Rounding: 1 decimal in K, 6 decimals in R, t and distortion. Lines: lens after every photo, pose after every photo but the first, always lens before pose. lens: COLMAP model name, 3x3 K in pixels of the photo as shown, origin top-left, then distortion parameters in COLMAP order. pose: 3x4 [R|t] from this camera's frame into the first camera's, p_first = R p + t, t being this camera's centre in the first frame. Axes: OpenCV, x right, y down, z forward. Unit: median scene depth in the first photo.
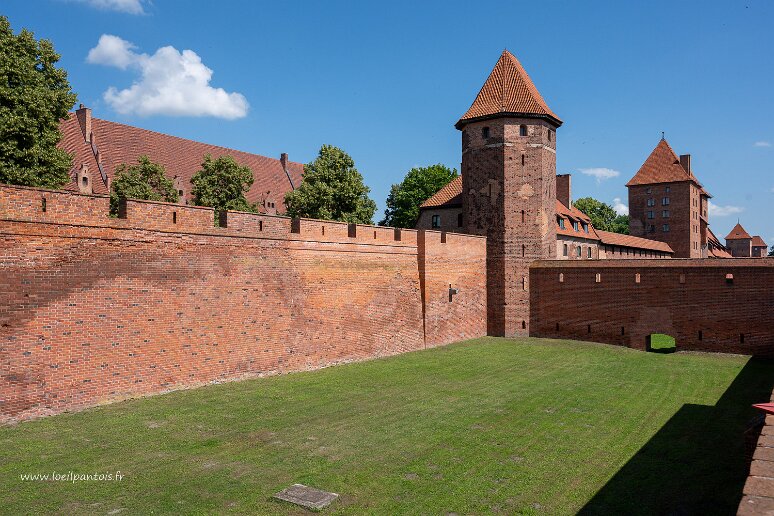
lens RADIAL K [[619.4, 0, 388.5], [0, 619.4, 259.6], [0, 0, 1]] dist [-0.006501, 0.000958]
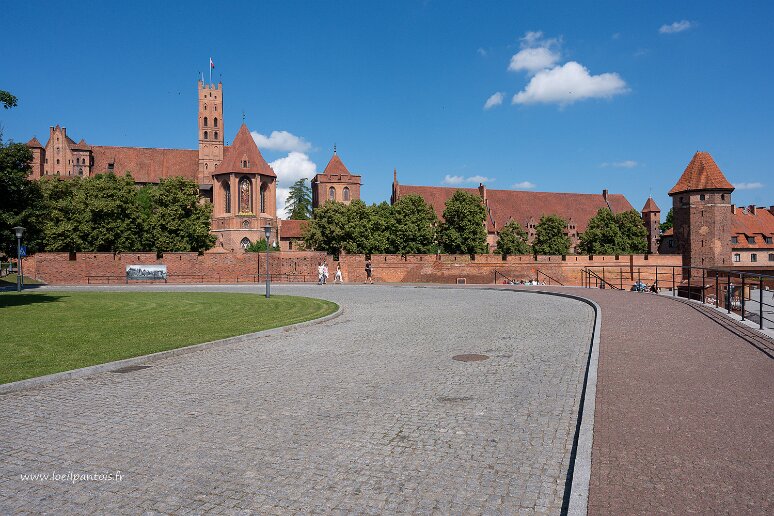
lens RADIAL K [[619.4, 0, 387.9], [0, 619.4, 259.5], [0, 0, 1]] dist [-0.006501, 0.000958]
pose [[0.833511, -0.016531, -0.552255, 0.455764], [0.020813, 0.999782, 0.001485, -0.043486], [0.552110, -0.012731, 0.833674, -1.098308]]
